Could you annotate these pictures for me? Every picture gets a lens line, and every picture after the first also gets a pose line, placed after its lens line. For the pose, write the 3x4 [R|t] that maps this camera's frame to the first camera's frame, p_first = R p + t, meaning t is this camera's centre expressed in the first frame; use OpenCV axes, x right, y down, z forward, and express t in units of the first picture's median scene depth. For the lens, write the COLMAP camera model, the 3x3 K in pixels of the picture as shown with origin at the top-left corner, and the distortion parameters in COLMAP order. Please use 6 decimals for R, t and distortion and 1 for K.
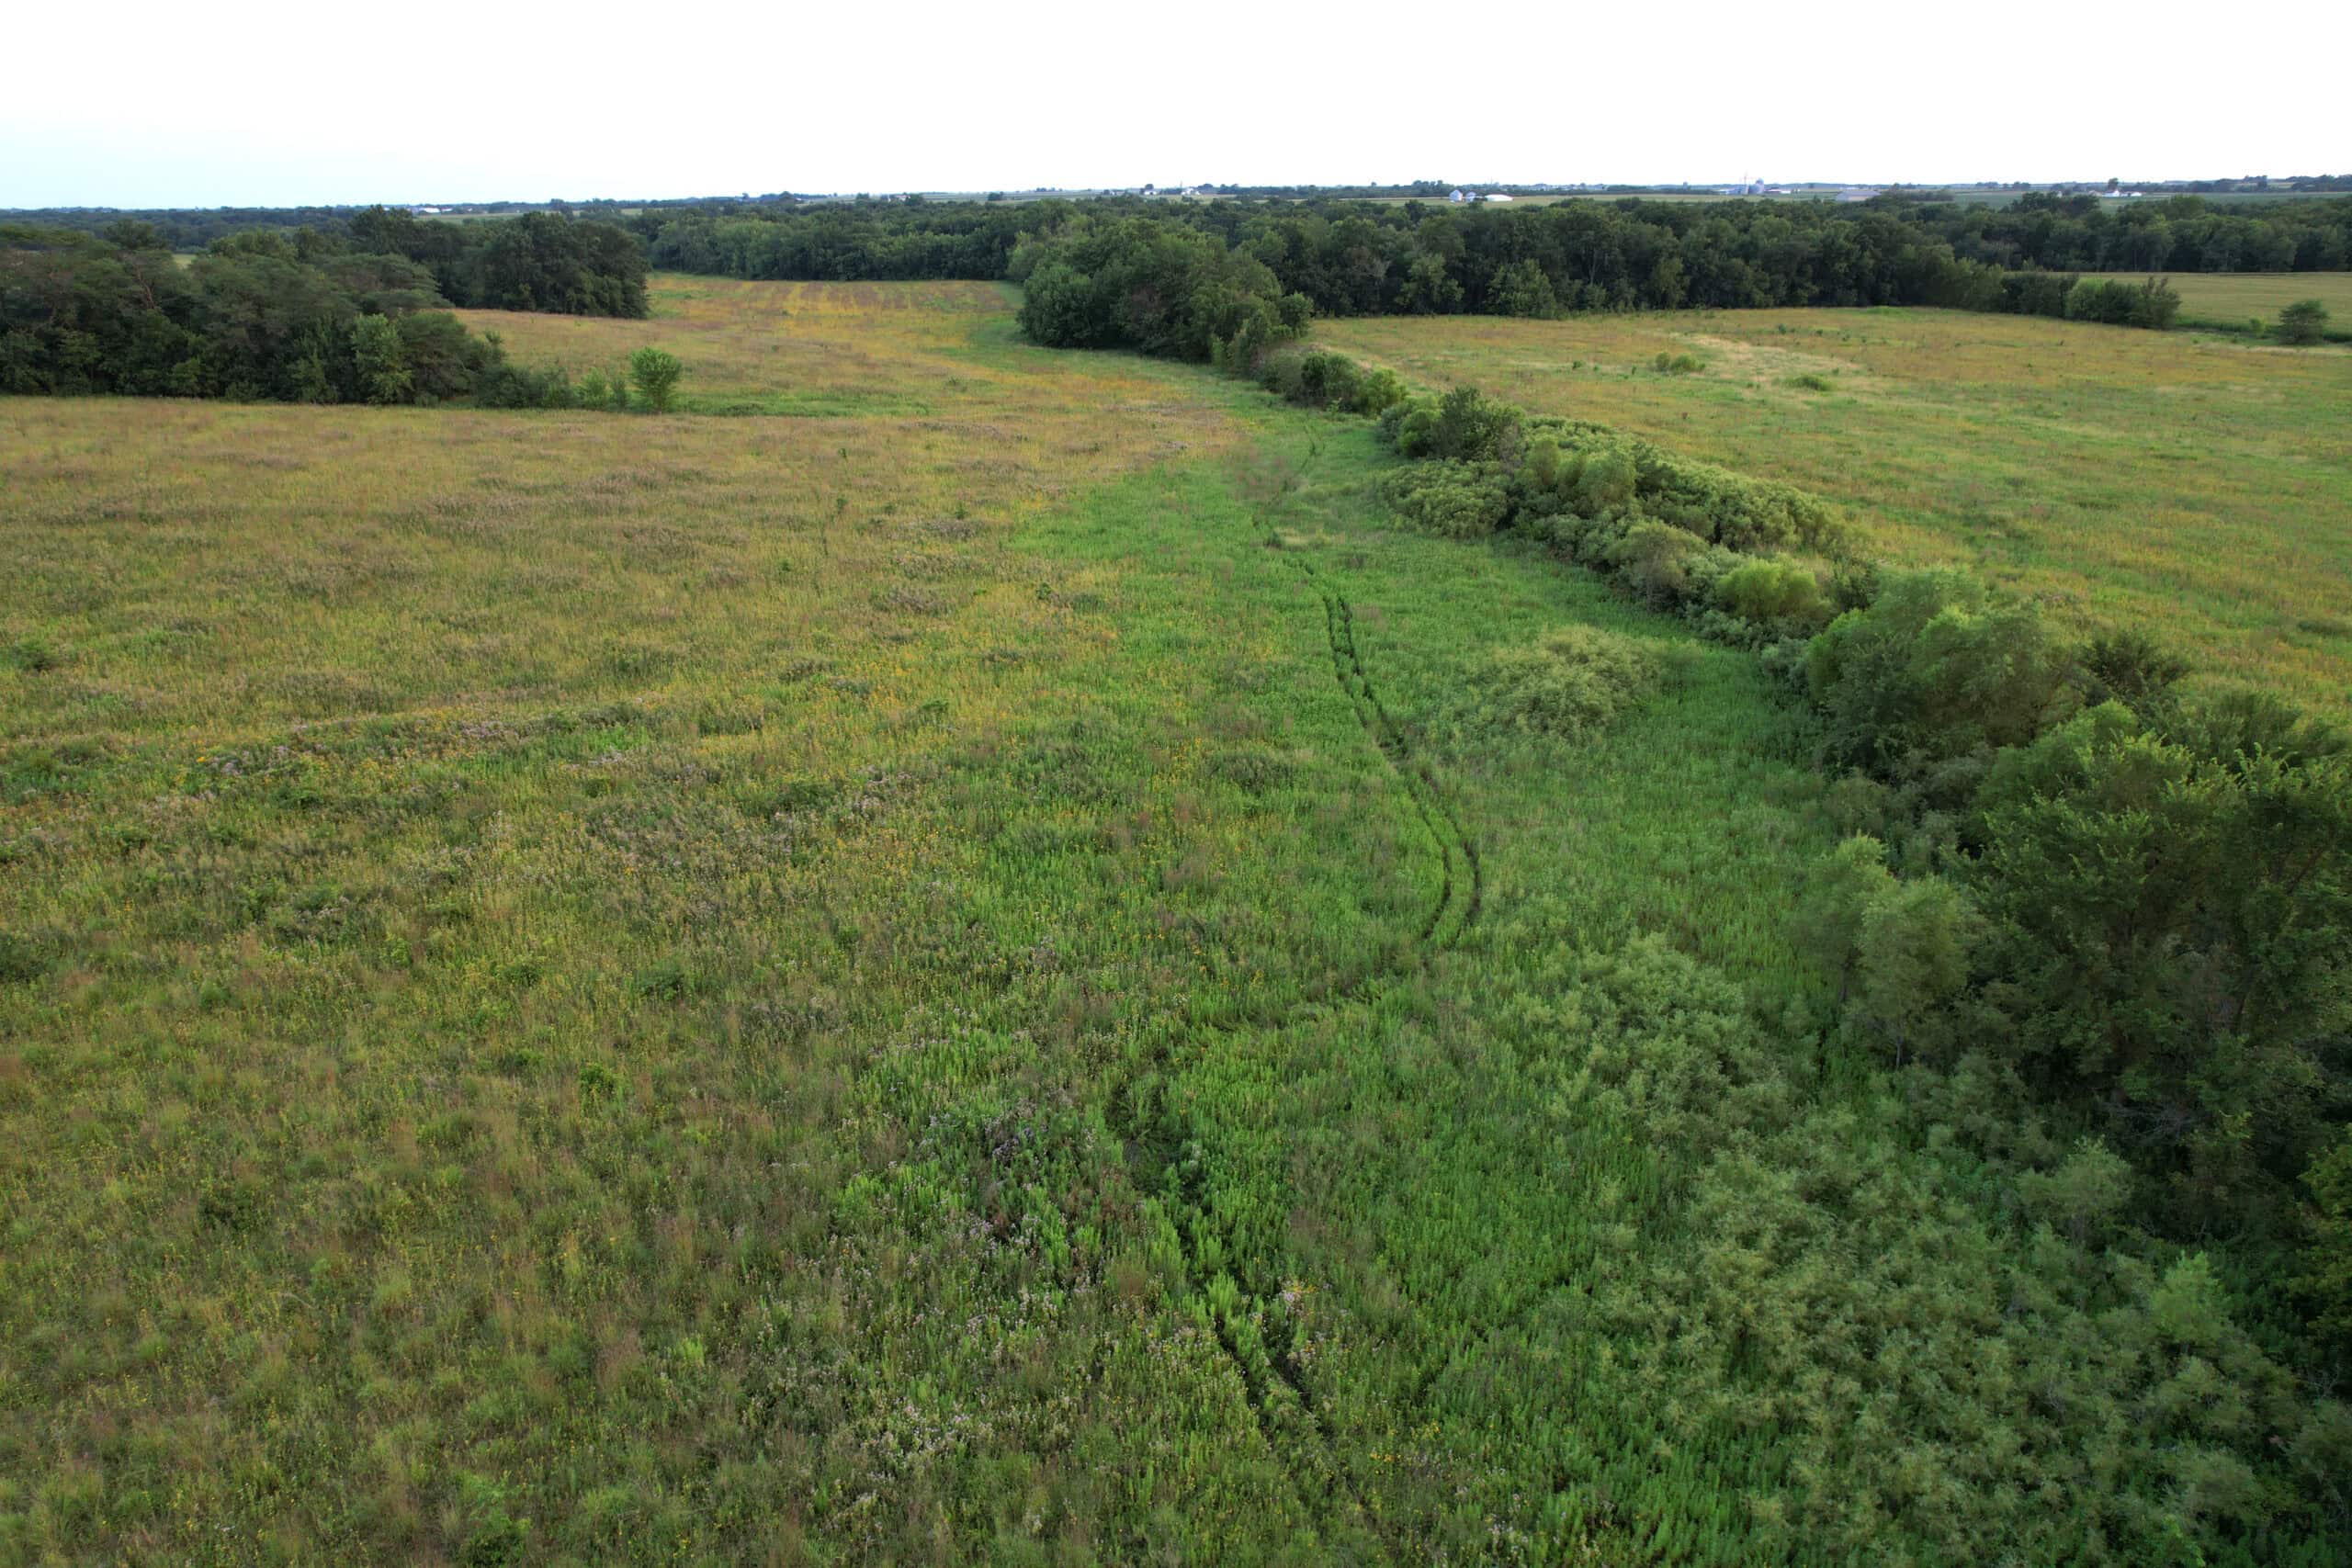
lens RADIAL K [[1507.9, 0, 1187.9], [0, 1507.9, 783.8], [0, 0, 1]] dist [-0.079882, 0.073575]
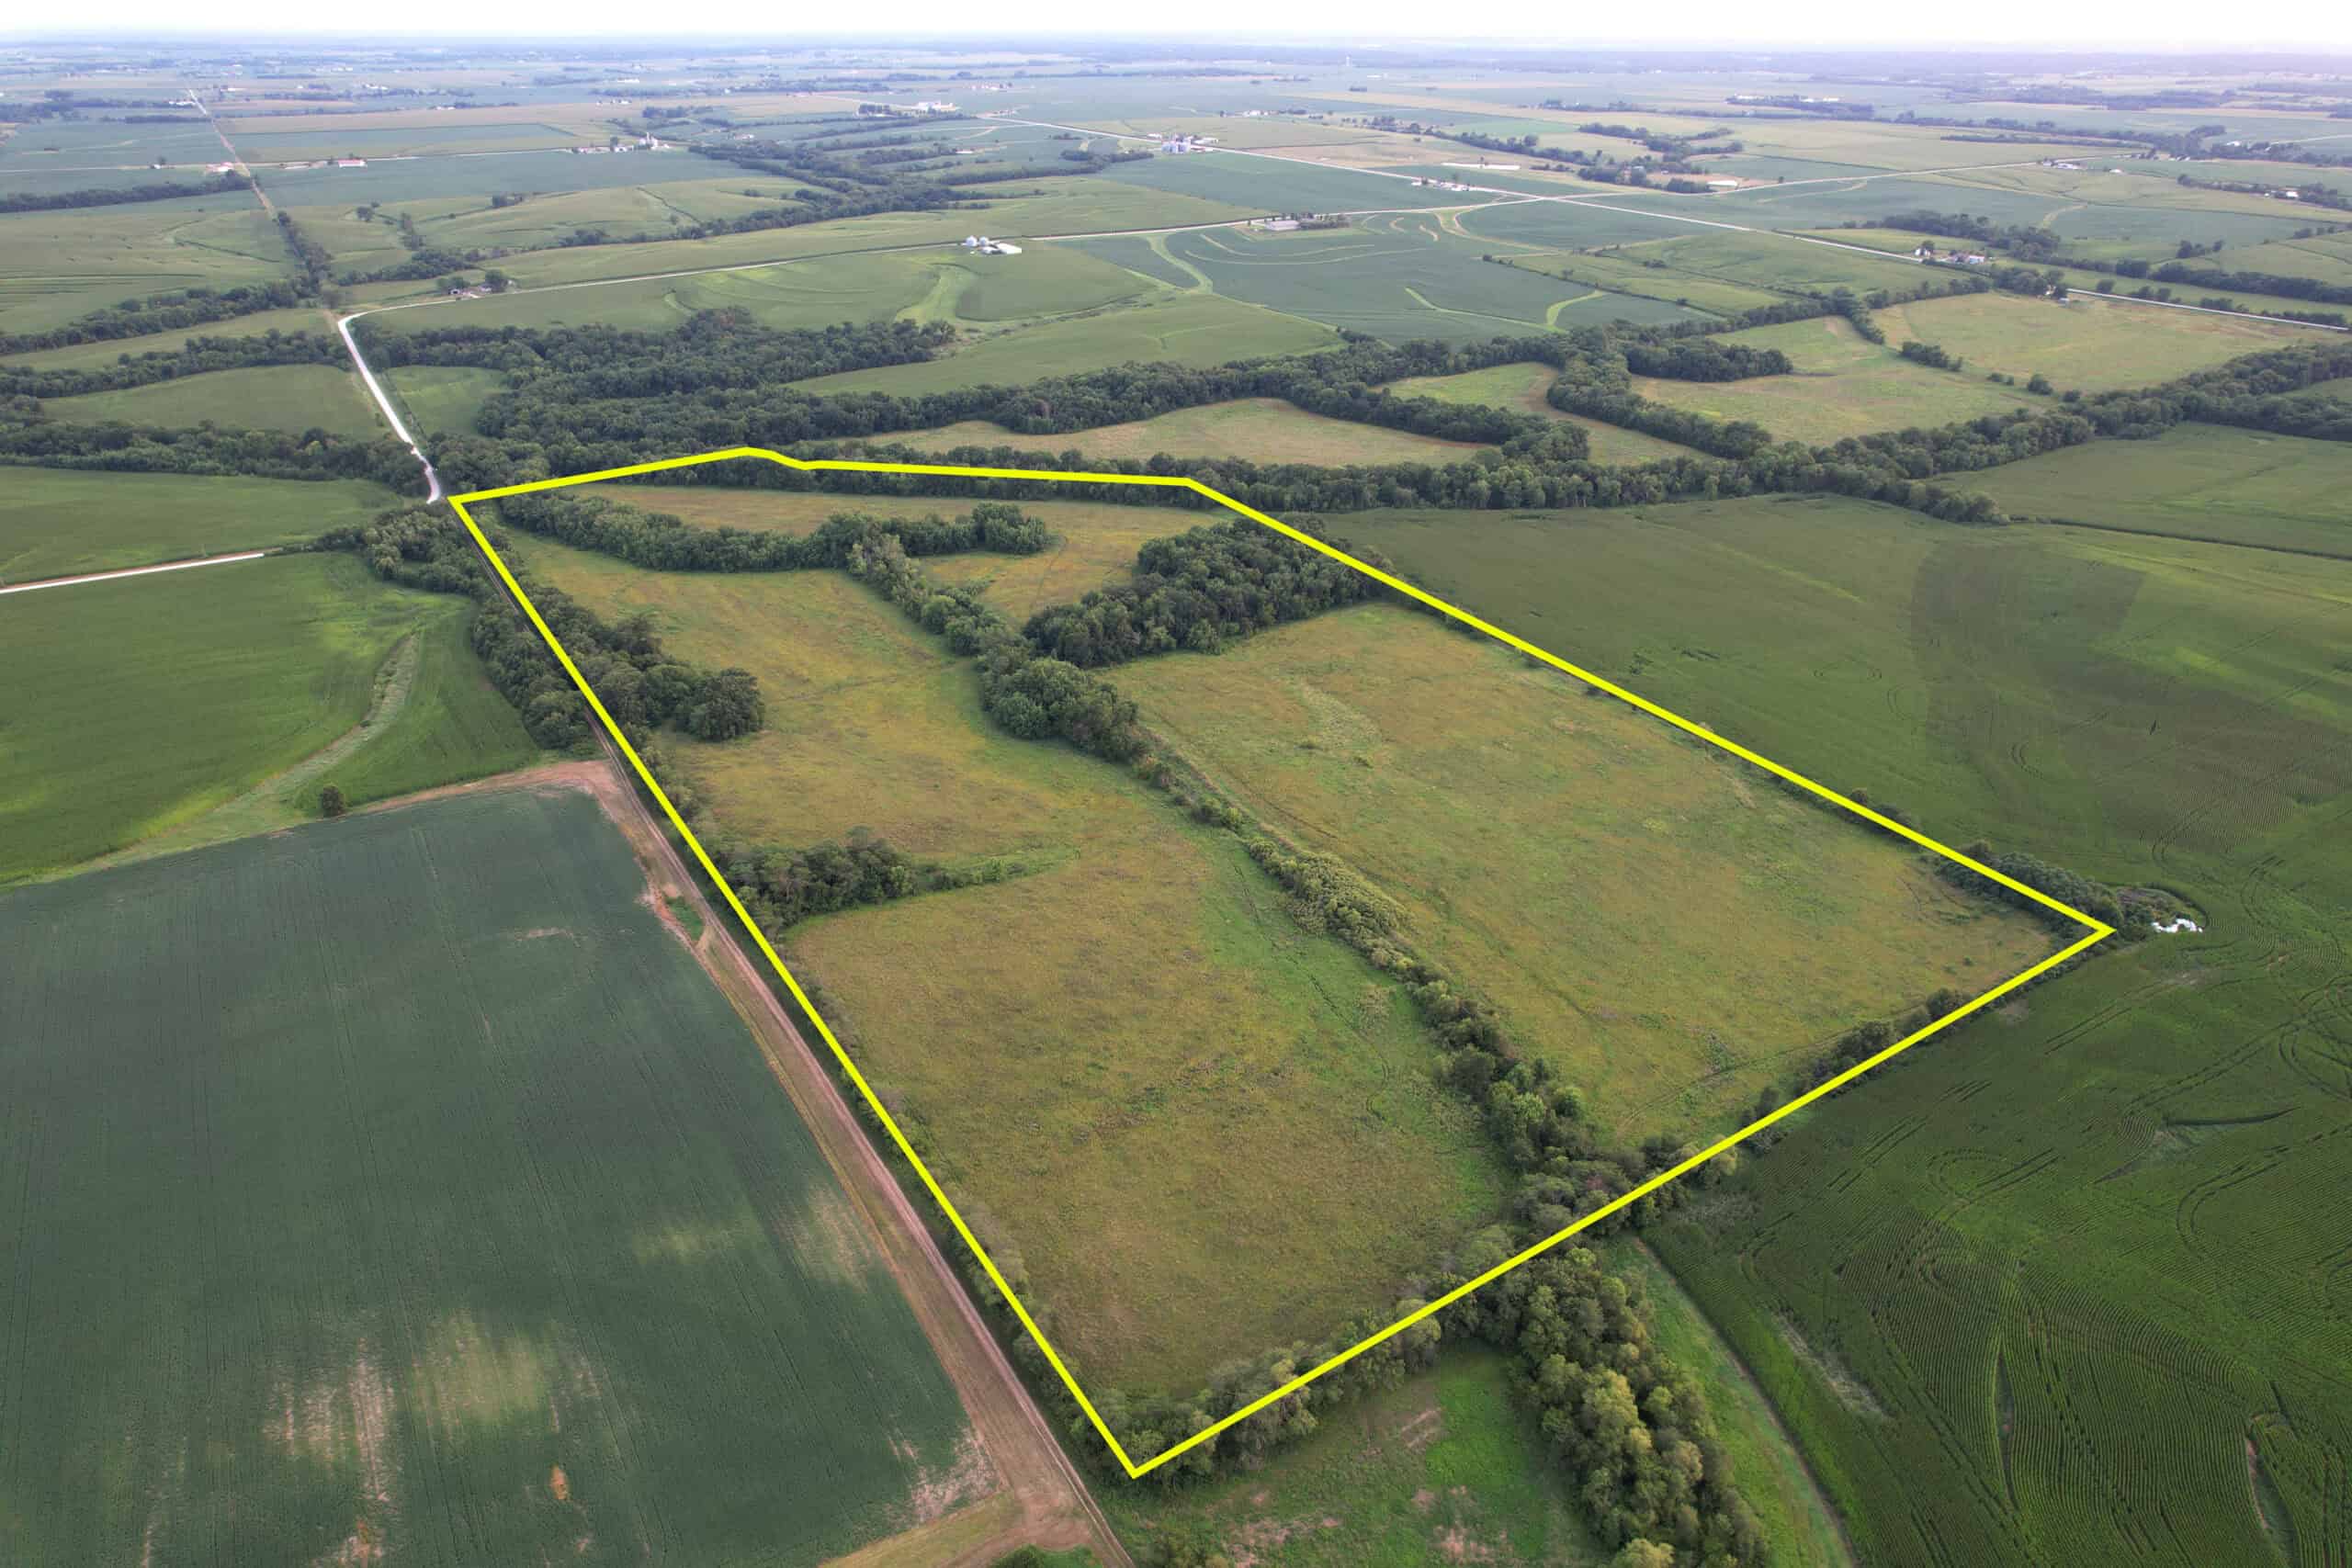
lens RADIAL K [[1507.9, 0, 1179.8], [0, 1507.9, 781.9], [0, 0, 1]] dist [-0.079882, 0.073575]
pose [[0.934183, -0.154188, 0.321759, -0.492186], [0.120530, 0.985166, 0.122151, -0.393508], [-0.335820, -0.075330, 0.938909, -0.915503]]
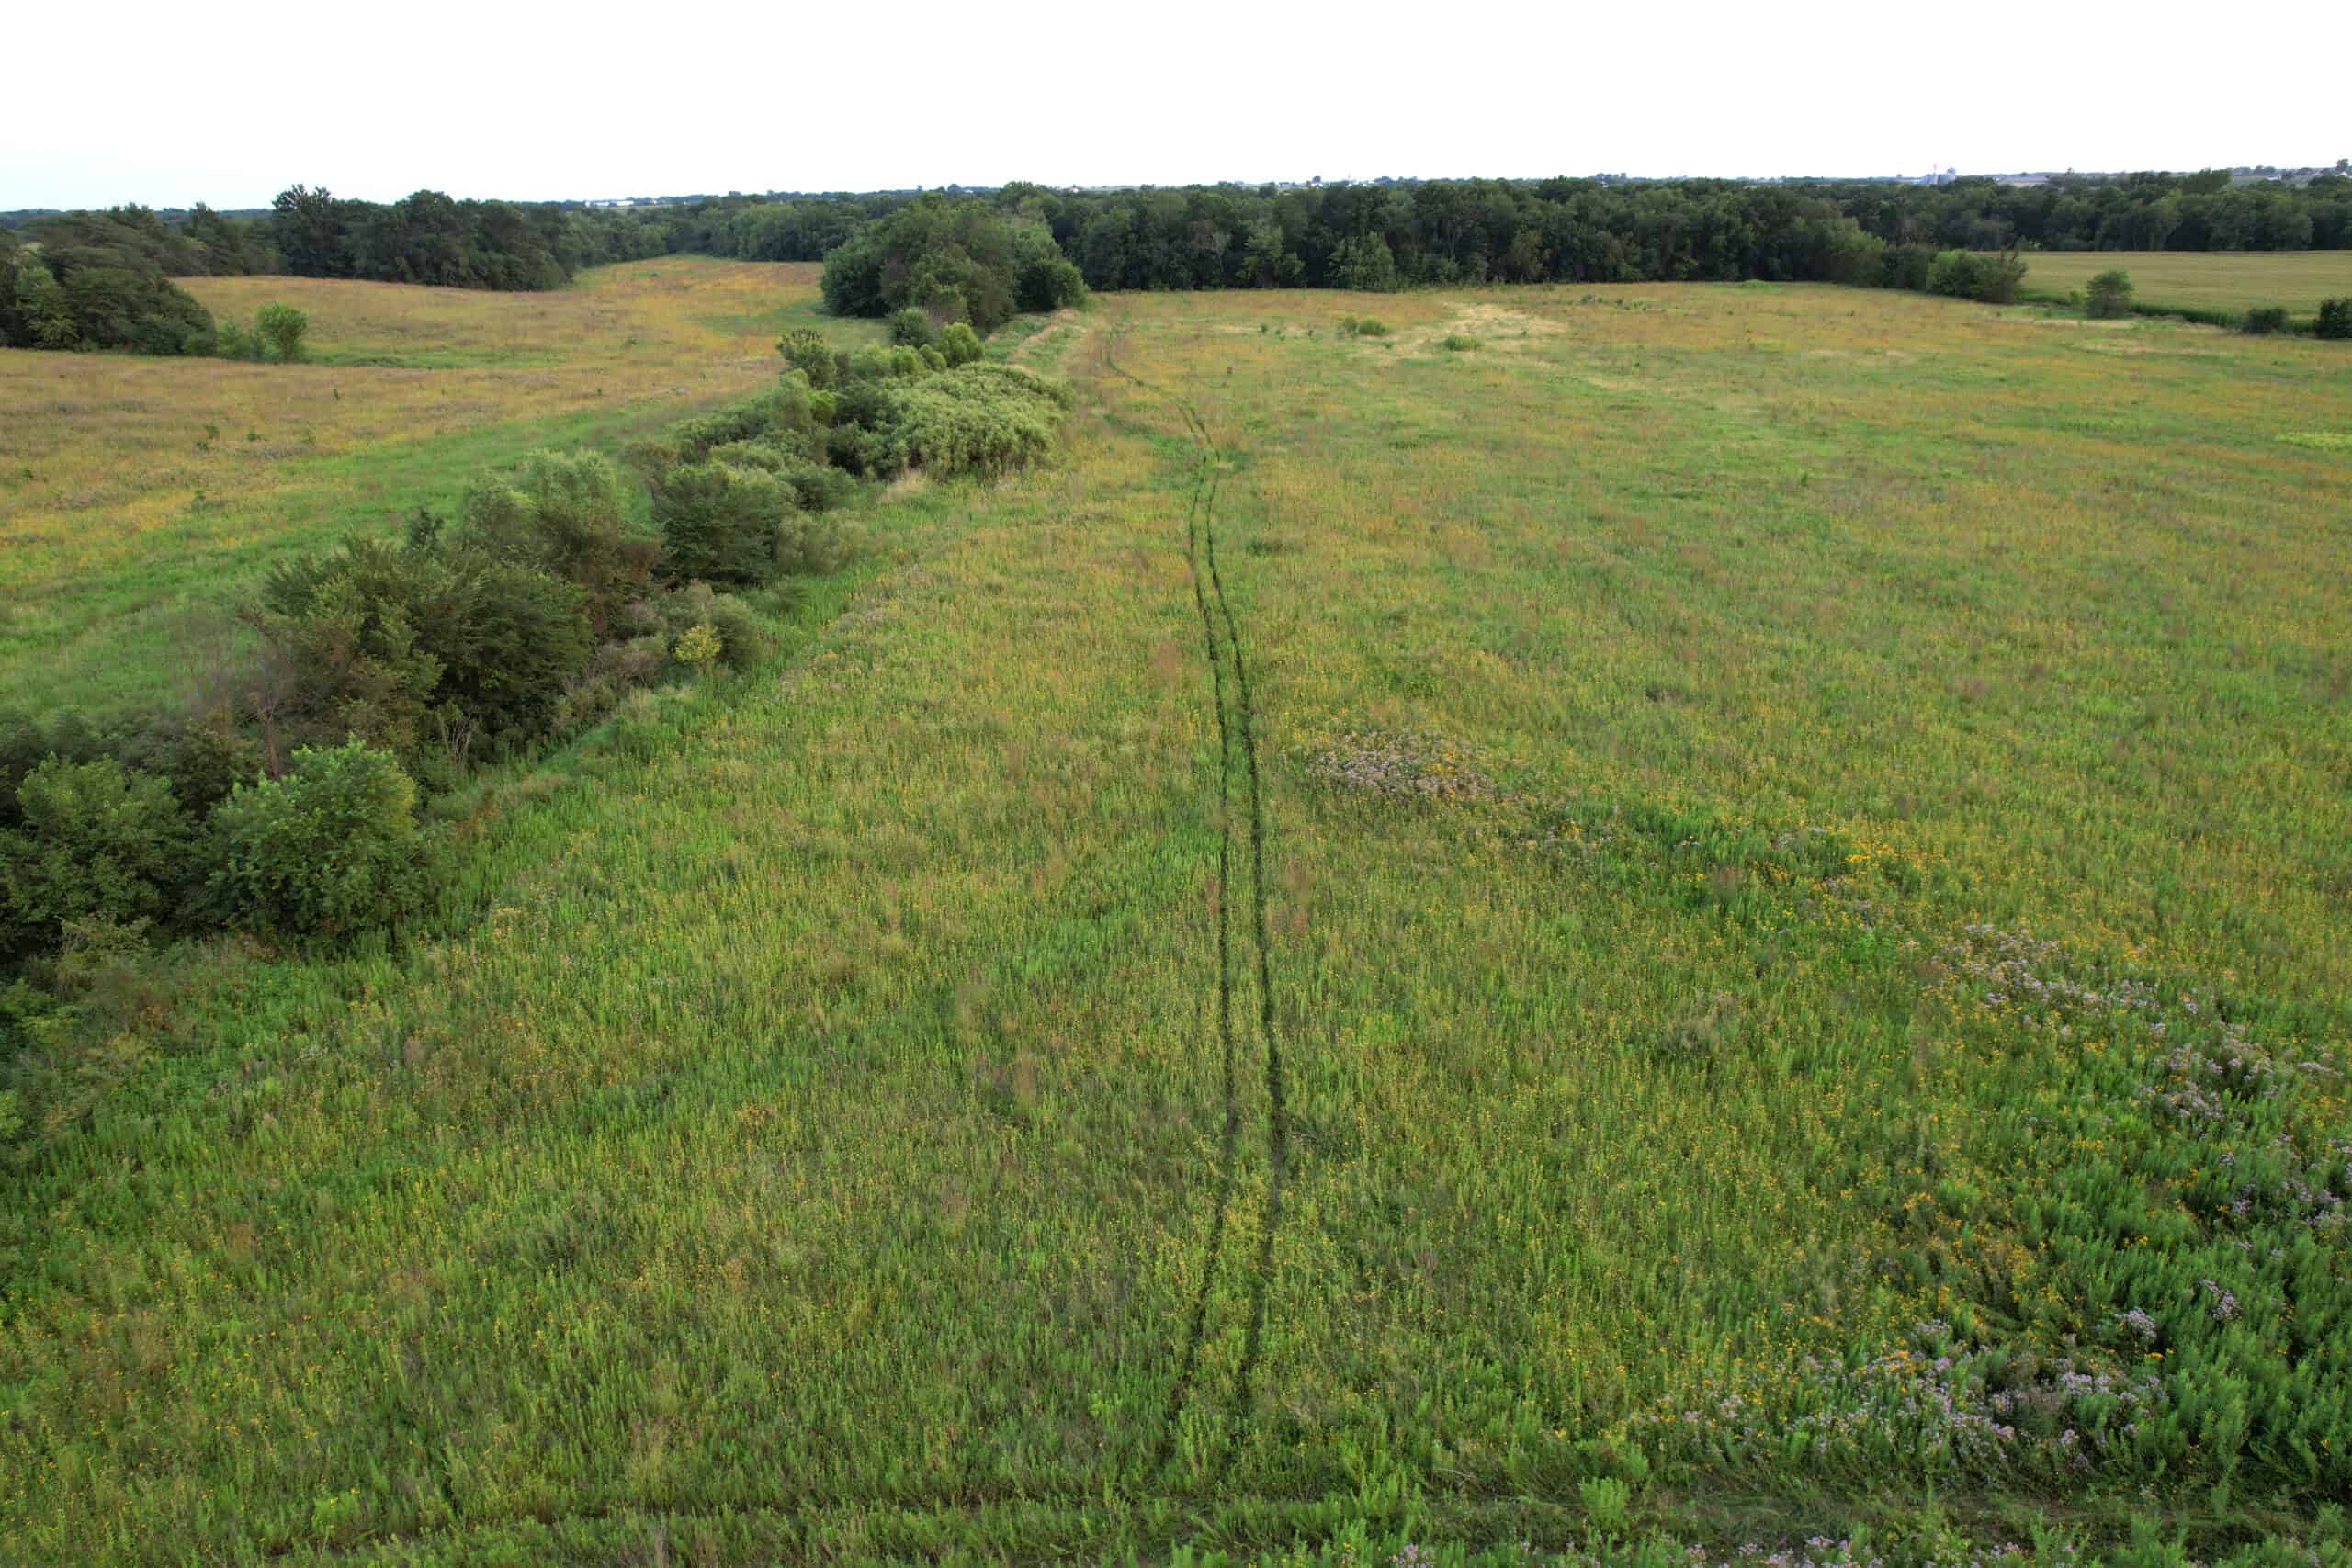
lens RADIAL K [[1507.9, 0, 1174.1], [0, 1507.9, 784.9], [0, 0, 1]] dist [-0.079882, 0.073575]
pose [[0.991746, 0.043023, -0.120781, 0.235785], [-0.042493, 0.999073, 0.006960, 0.014875], [0.120969, -0.001771, 0.992655, -0.003591]]
